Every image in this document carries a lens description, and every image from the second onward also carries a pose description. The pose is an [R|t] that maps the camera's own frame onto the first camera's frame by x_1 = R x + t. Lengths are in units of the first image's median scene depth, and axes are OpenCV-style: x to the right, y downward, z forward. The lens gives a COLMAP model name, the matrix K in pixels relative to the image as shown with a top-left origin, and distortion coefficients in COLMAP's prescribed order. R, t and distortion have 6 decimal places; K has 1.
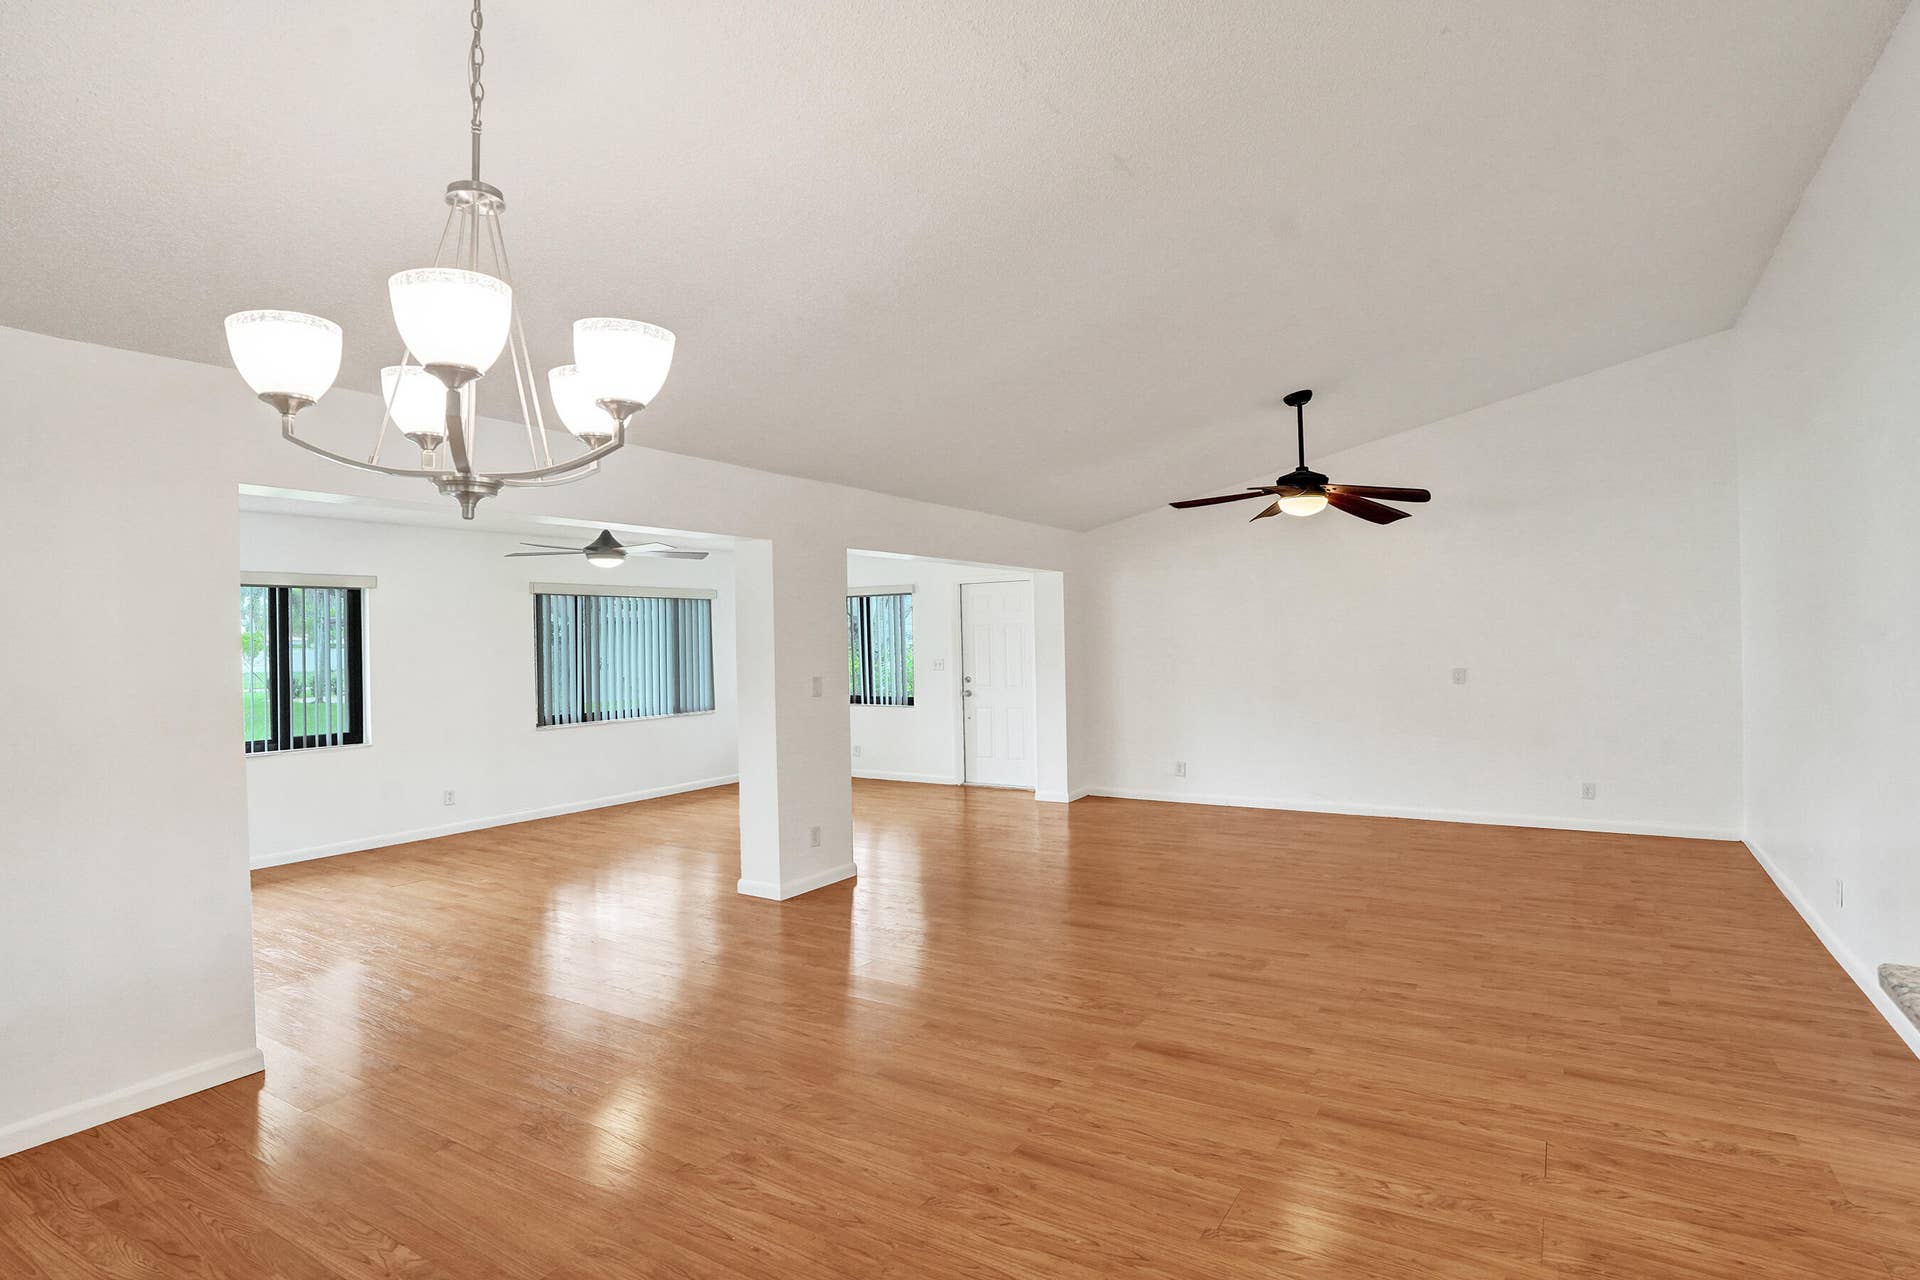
lens RADIAL K [[1005.2, 0, 965.8], [0, 1005.2, 649.2], [0, 0, 1]] dist [-0.055494, 0.030697]
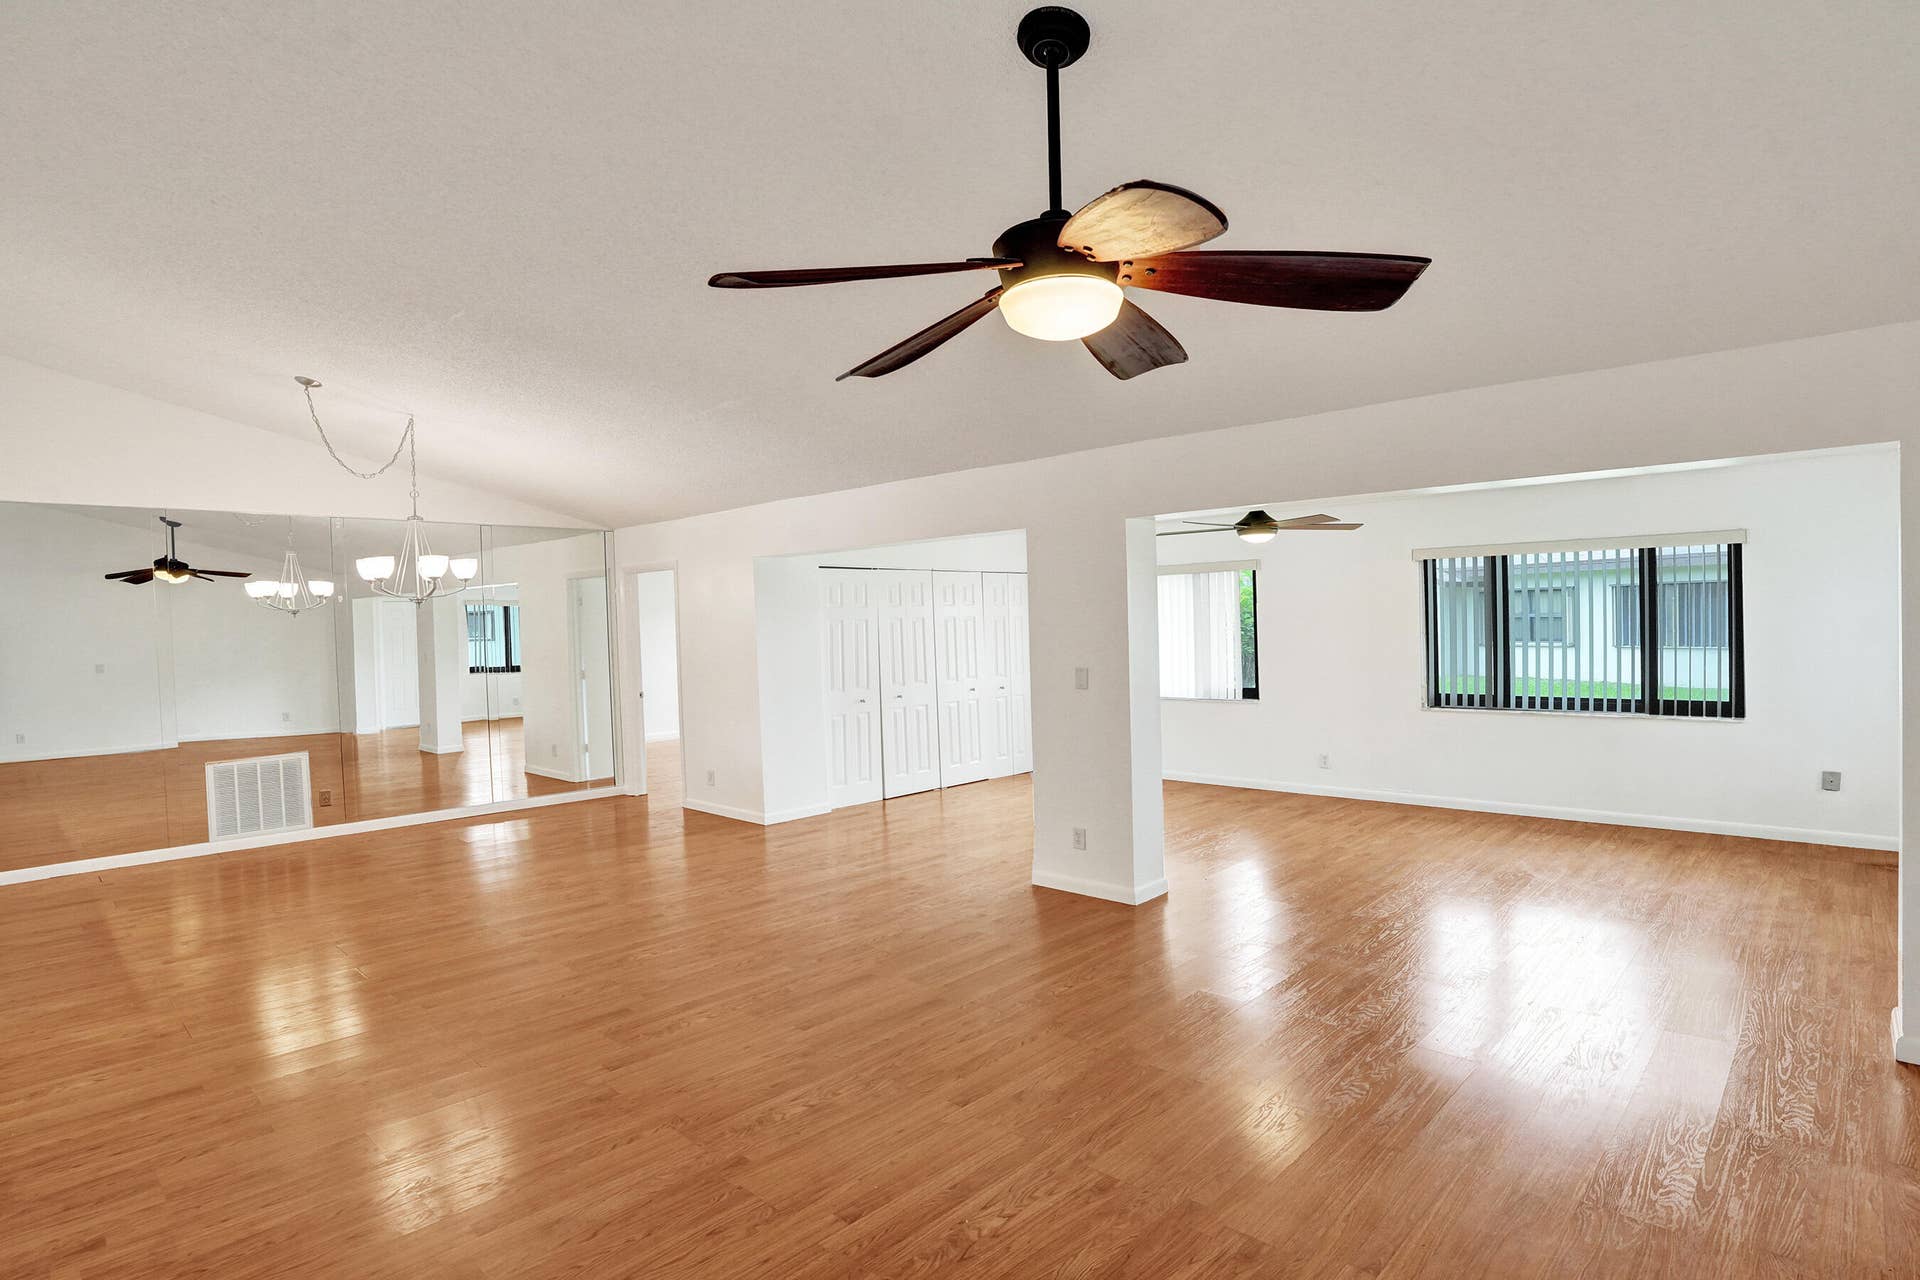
lens RADIAL K [[1005.2, 0, 965.8], [0, 1005.2, 649.2], [0, 0, 1]] dist [-0.055494, 0.030697]
pose [[-0.226966, 0.046026, -0.972814, 0.986606], [0.022928, 0.998858, 0.041909, -0.038790], [0.973633, -0.012793, -0.227762, 1.417076]]
